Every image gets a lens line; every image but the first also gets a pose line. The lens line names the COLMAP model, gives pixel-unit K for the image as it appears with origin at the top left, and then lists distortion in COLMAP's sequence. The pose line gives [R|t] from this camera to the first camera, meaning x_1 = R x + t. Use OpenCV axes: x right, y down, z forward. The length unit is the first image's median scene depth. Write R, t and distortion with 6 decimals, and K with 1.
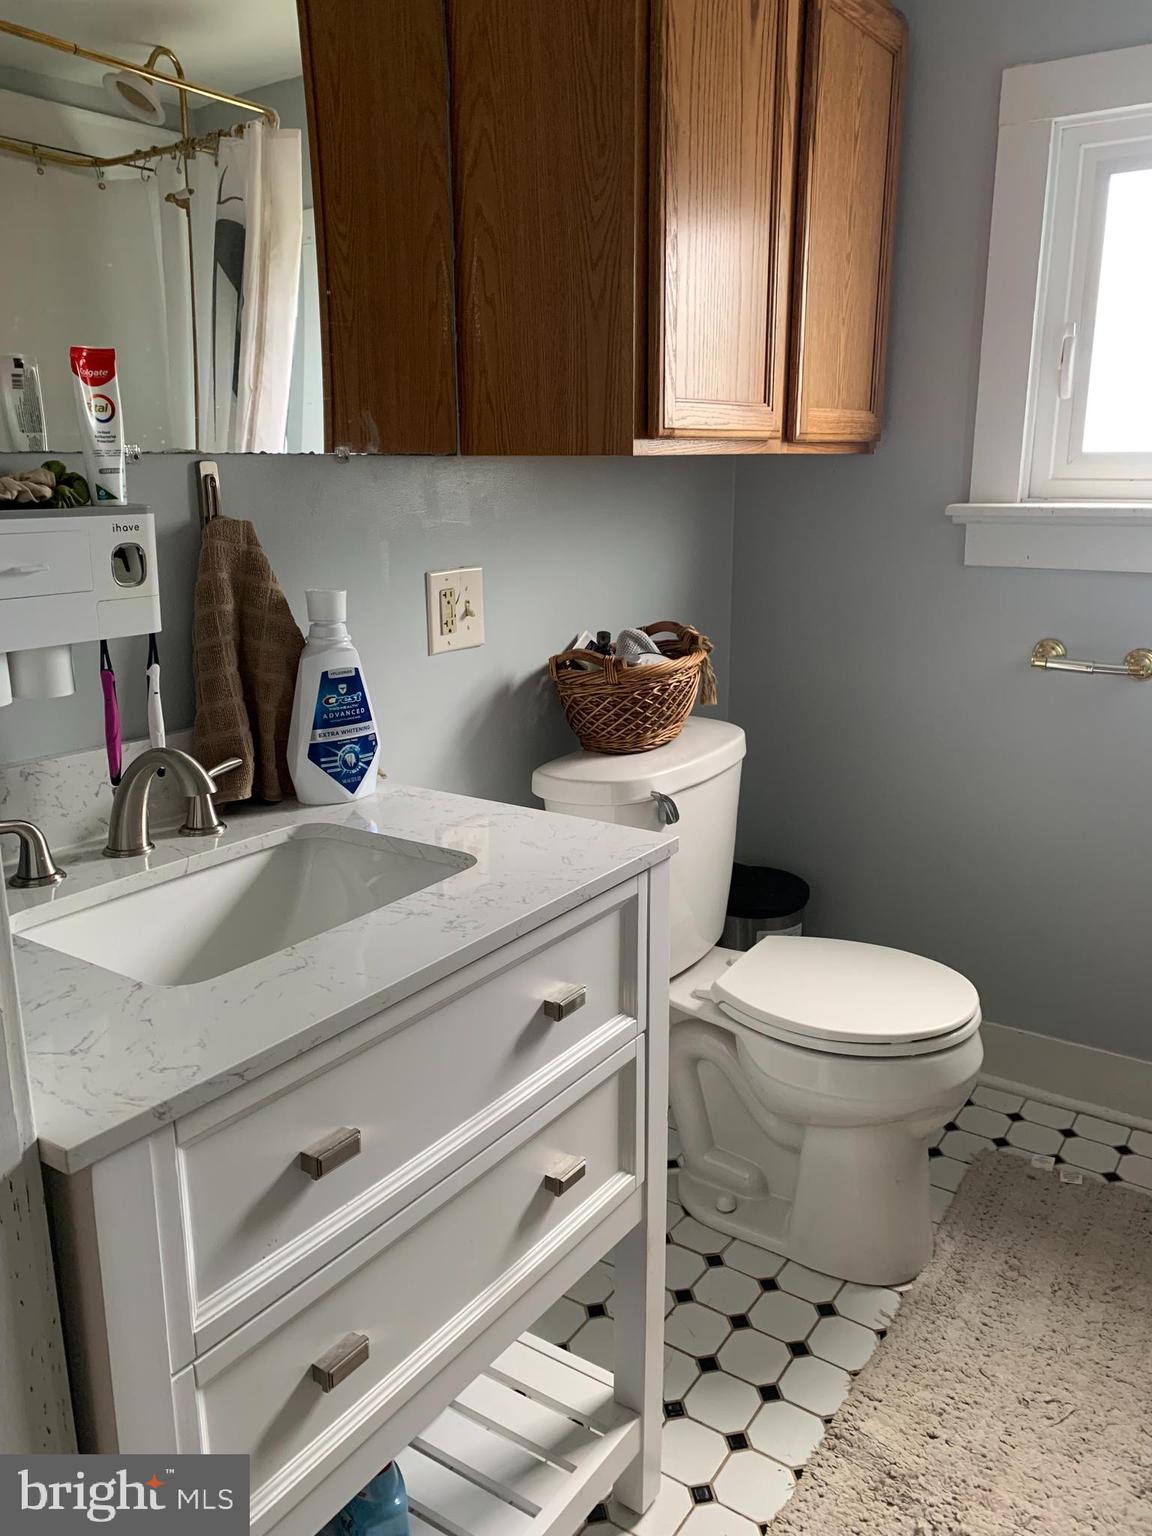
lens RADIAL K [[1162.0, 0, 576.0], [0, 1162.0, 768.0], [0, 0, 1]] dist [0.035559, -0.049024]
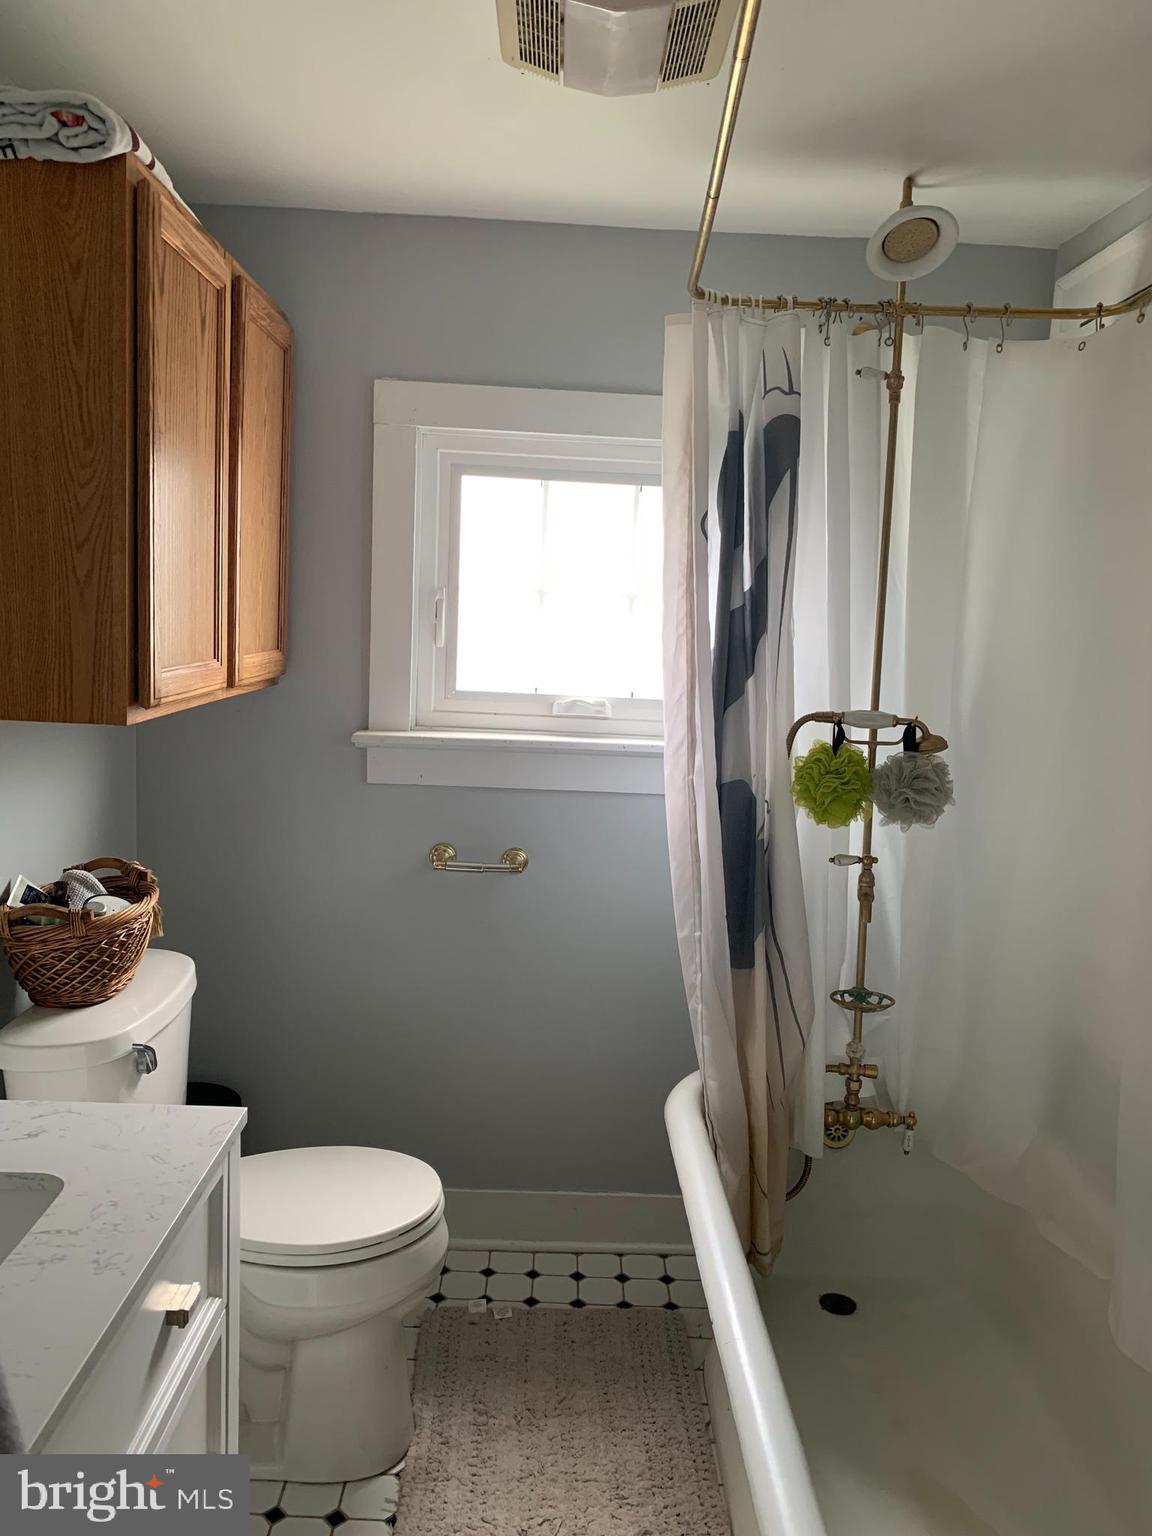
lens RADIAL K [[1171.7, 0, 576.0], [0, 1171.7, 768.0], [0, 0, 1]] dist [-0.002970, -0.007147]
pose [[0.816471, -0.034579, 0.576350, -0.184131], [0.100986, 0.991371, -0.083579, -0.087026], [-0.568487, 0.126443, 0.812918, -0.046462]]
